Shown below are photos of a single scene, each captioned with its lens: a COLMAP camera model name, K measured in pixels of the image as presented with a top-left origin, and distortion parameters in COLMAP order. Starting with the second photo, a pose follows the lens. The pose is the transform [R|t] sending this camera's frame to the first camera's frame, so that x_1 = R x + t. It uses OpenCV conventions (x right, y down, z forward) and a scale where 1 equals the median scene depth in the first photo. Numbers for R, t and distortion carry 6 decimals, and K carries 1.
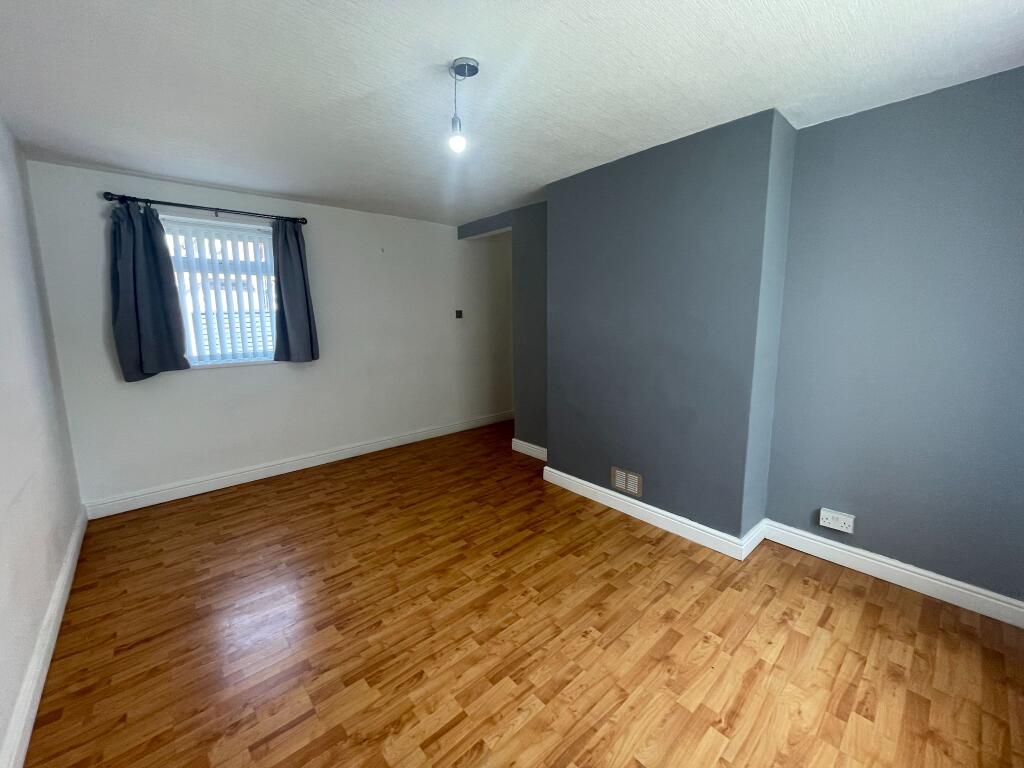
lens RADIAL K [[410.2, 0, 511.7], [0, 410.2, 378.4], [0, 0, 1]] dist [-0.002418, -0.000874]
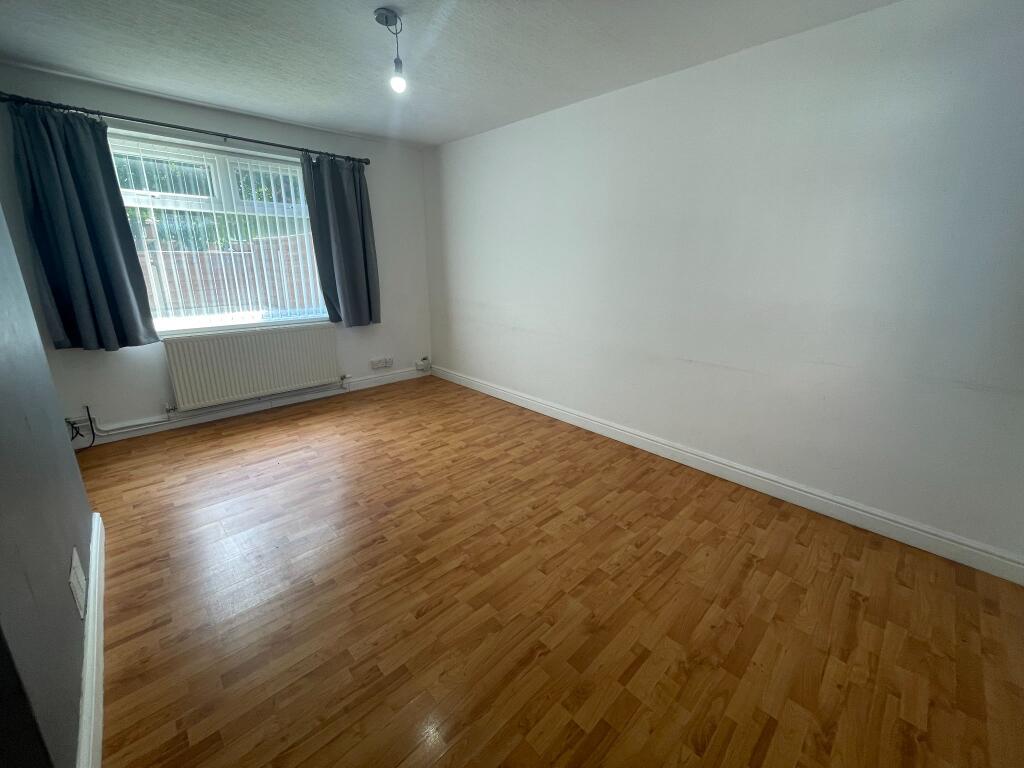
lens RADIAL K [[410.2, 0, 508.8], [0, 410.2, 381.5], [0, 0, 1]] dist [-0.002418, -0.000874]
pose [[-0.999546, 0.009458, -0.028602, -0.267902], [-0.003774, 0.902649, 0.430361, -0.212133], [0.029888, 0.430274, -0.902204, 1.587358]]
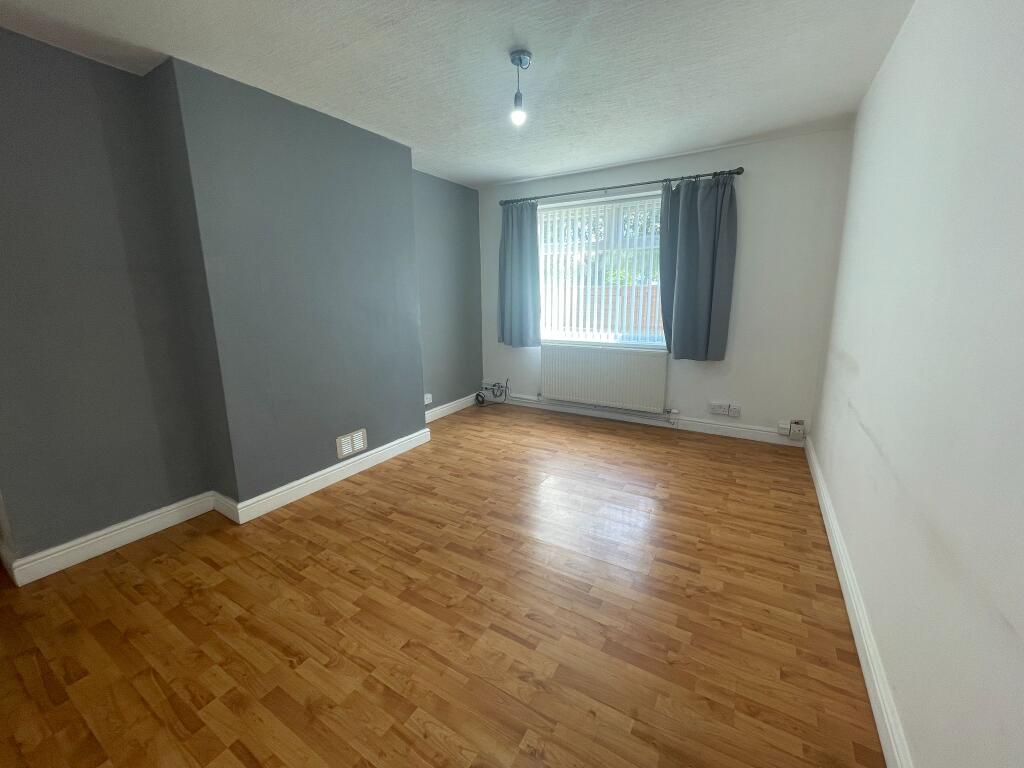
lens RADIAL K [[410.2, 0, 510.2], [0, 410.2, 379.4], [0, 0, 1]] dist [-0.002418, -0.000874]
pose [[-0.290415, -0.186094, 0.938631, -0.899298], [0.165629, 0.956326, 0.240848, -0.097691], [-0.942457, 0.225411, -0.246909, 0.987936]]
